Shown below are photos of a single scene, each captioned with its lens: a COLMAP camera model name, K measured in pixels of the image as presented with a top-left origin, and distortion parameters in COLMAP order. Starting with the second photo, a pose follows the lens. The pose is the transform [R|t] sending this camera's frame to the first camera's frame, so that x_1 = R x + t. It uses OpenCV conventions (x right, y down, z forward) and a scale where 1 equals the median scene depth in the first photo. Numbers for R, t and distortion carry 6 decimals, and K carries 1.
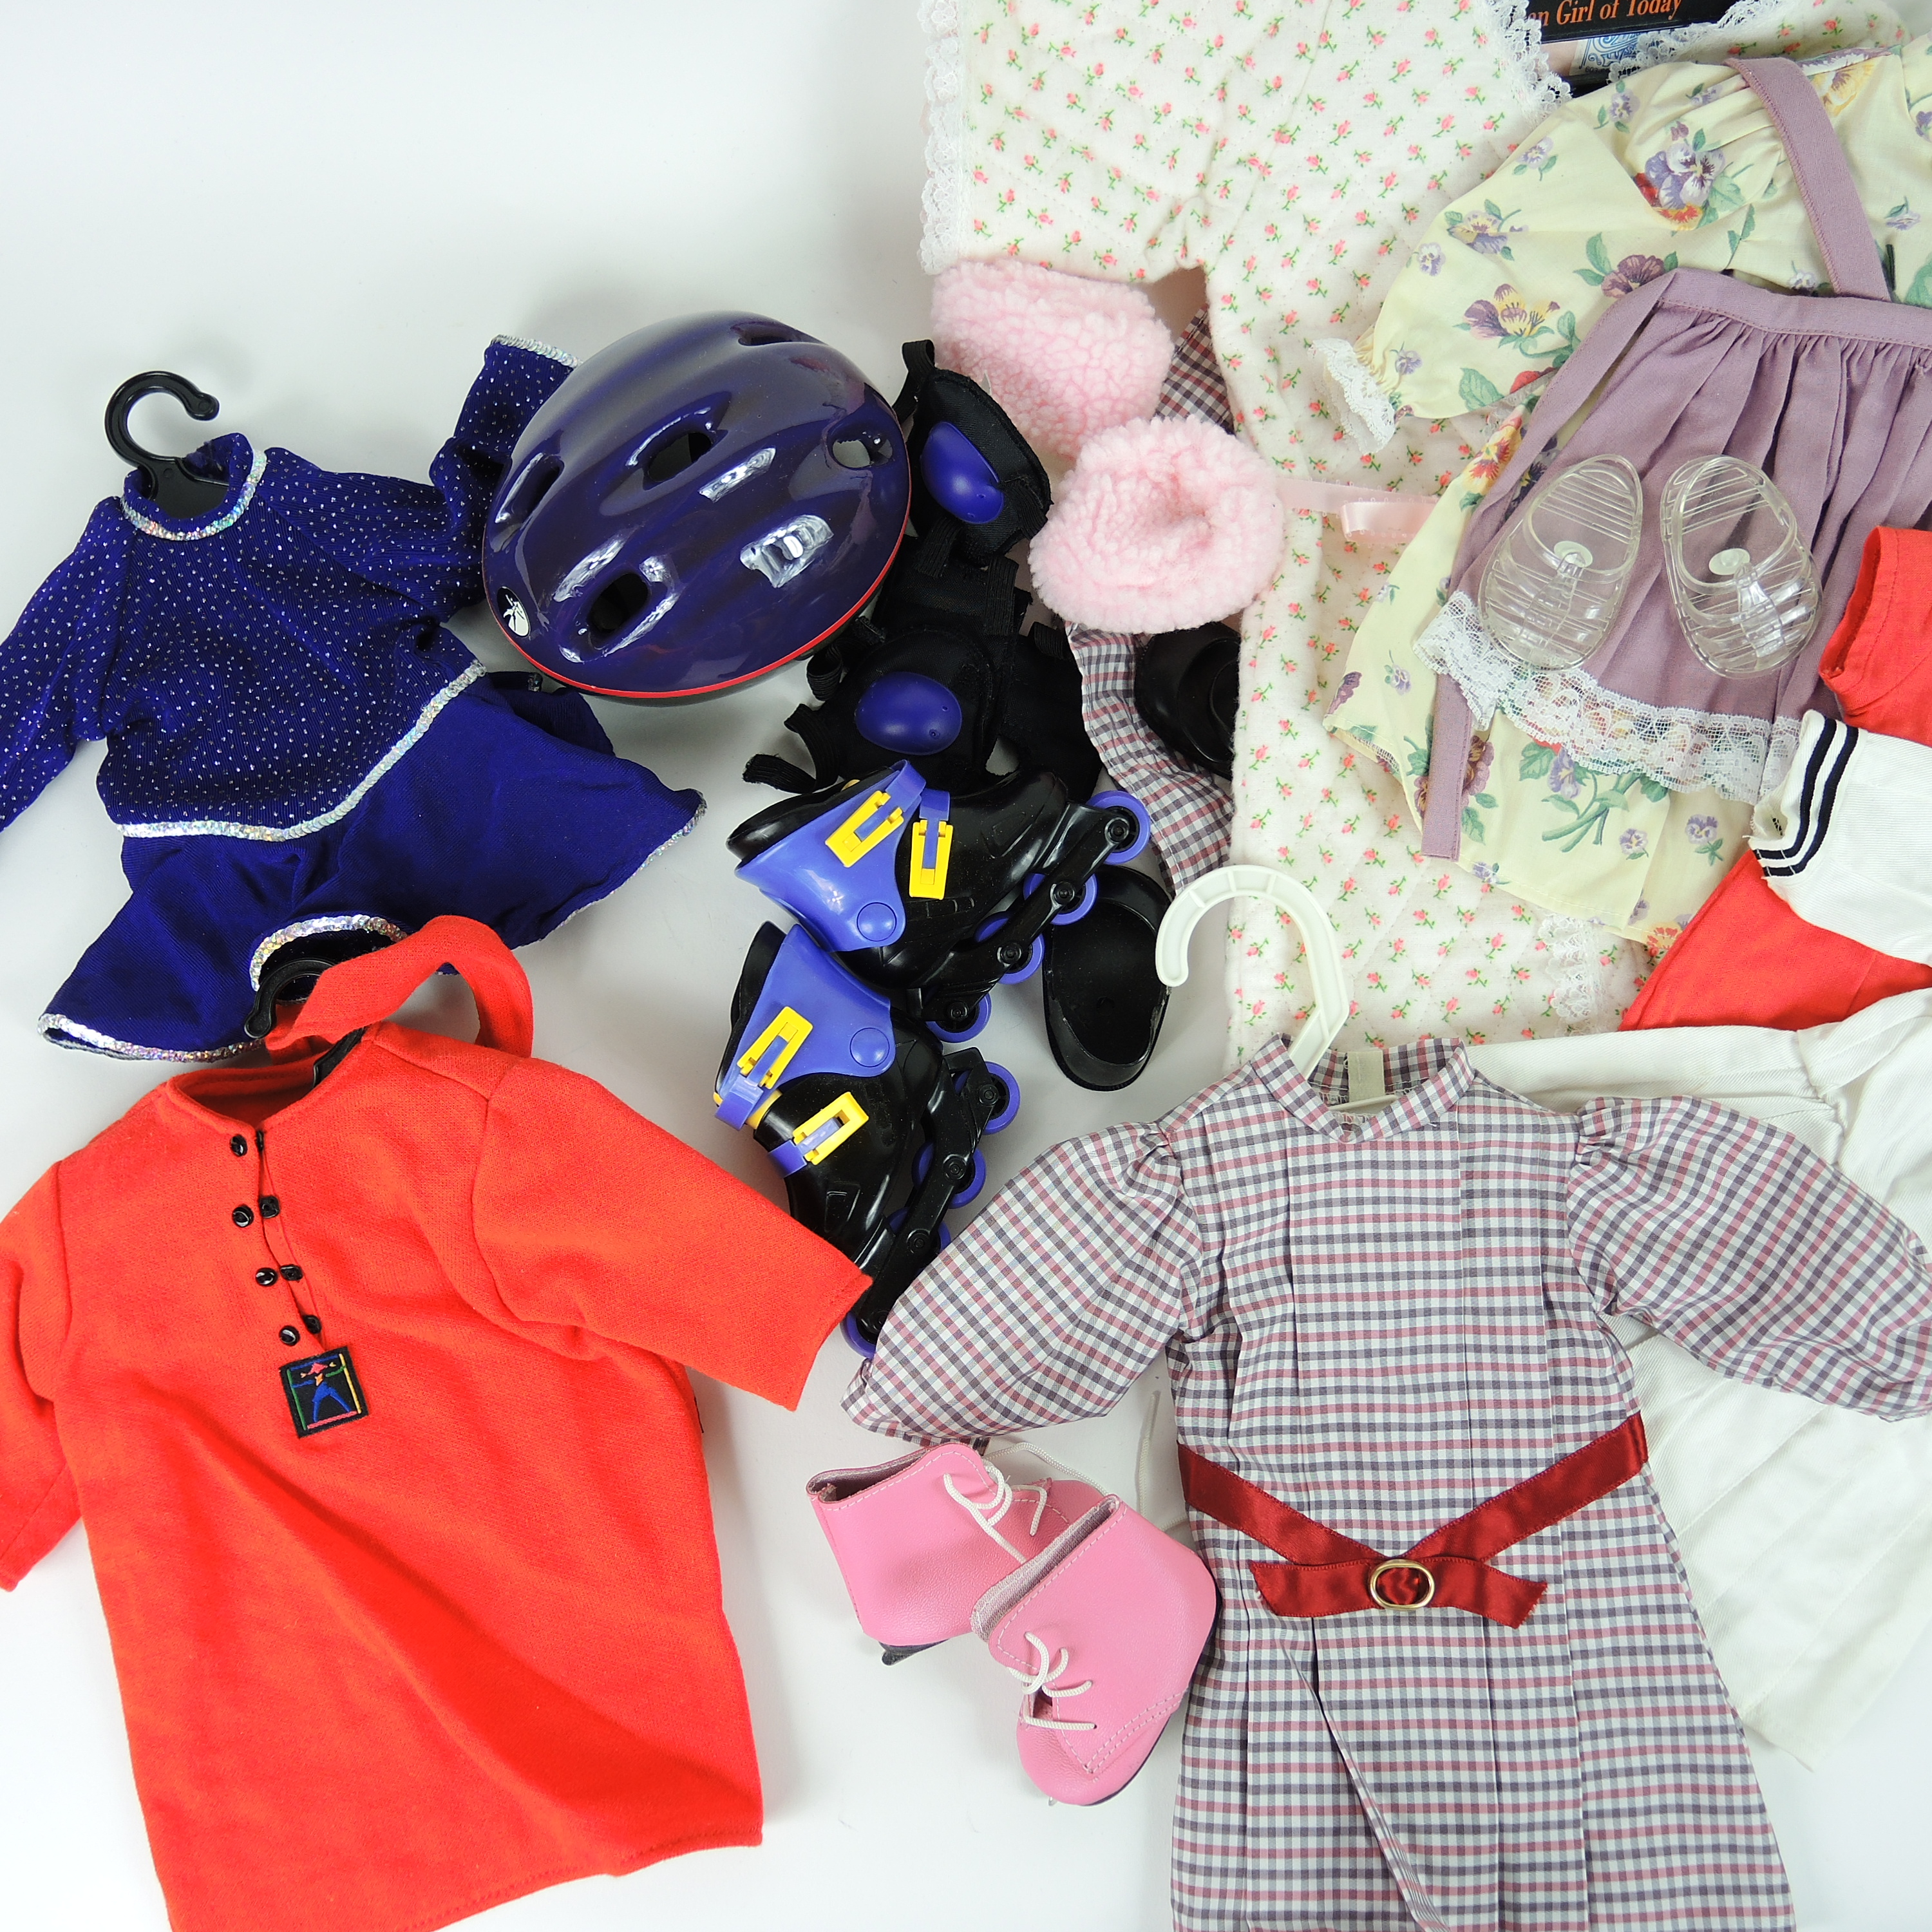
lens RADIAL K [[2171.3, 0, 966.0], [0, 2171.3, 966.0], [0, 0, 1]] dist [-0.007914, -0.039967]
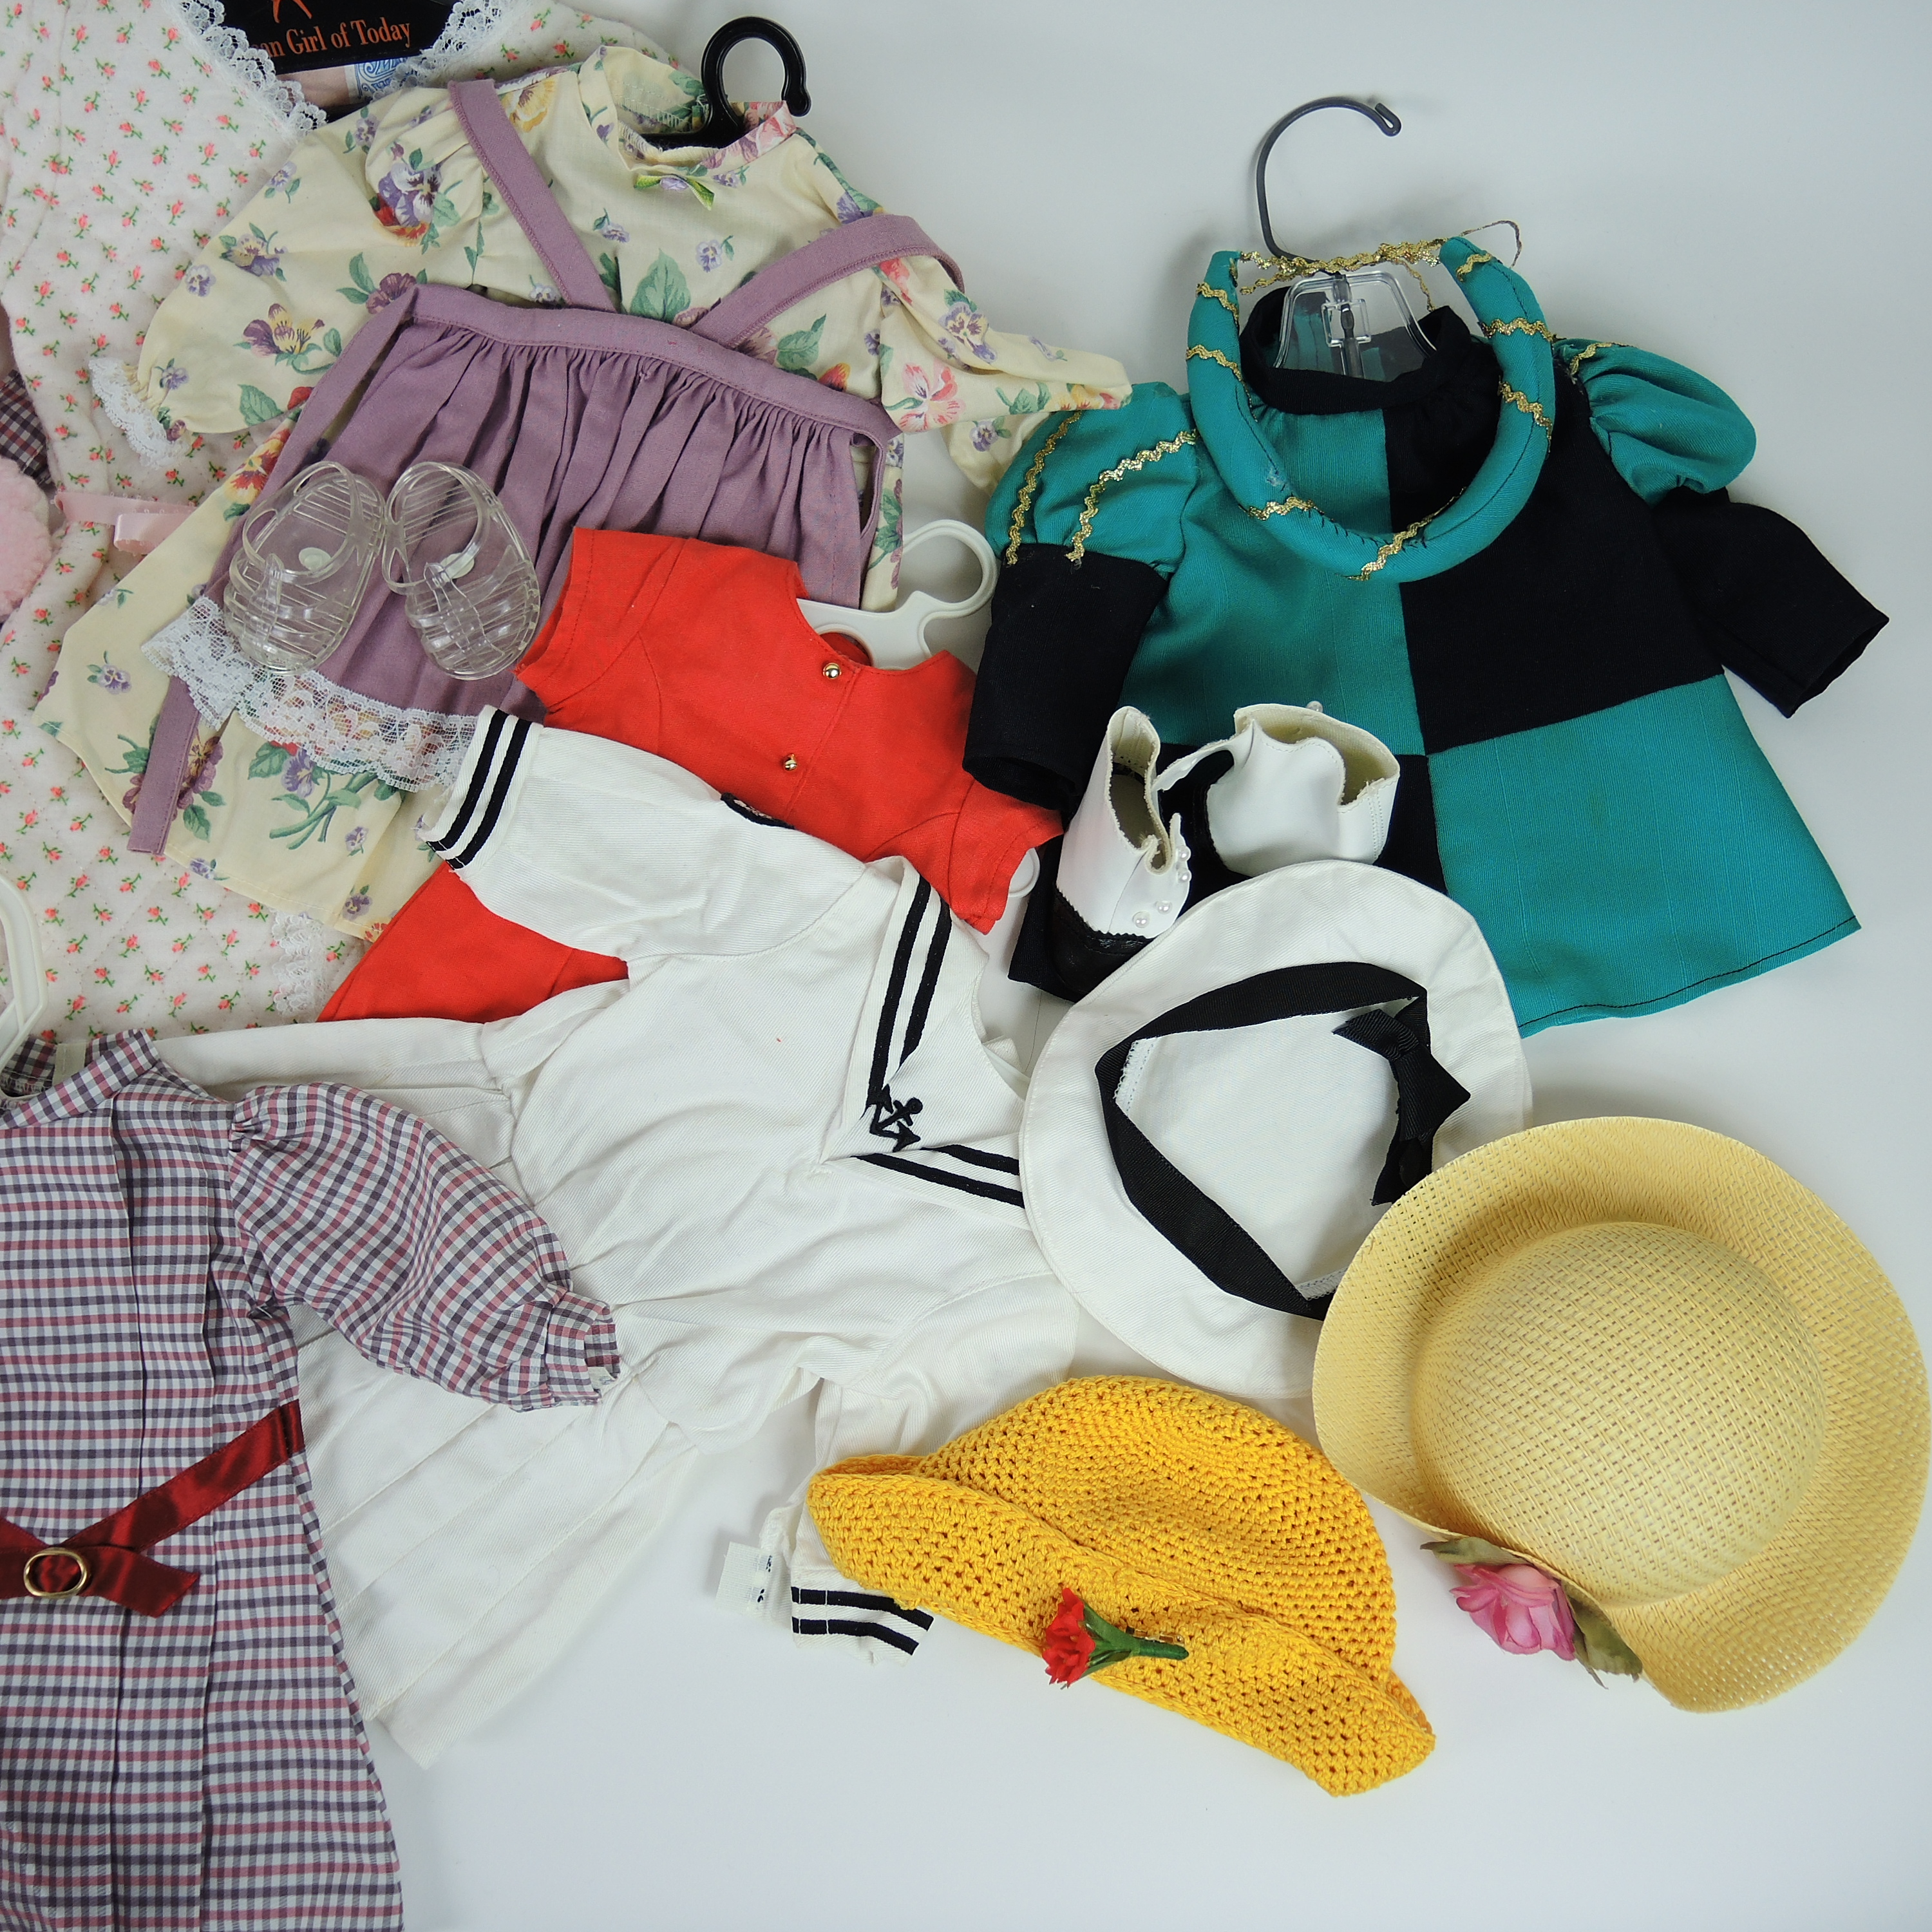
lens RADIAL K [[2171.3, 0, 966.0], [0, 2171.3, 966.0], [0, 0, 1]] dist [-0.007914, -0.039967]
pose [[0.999589, 0.001717, -0.028610, 0.626071], [-0.003404, 0.998251, -0.059013, 0.061215], [0.028459, 0.059086, 0.997847, 0.000588]]
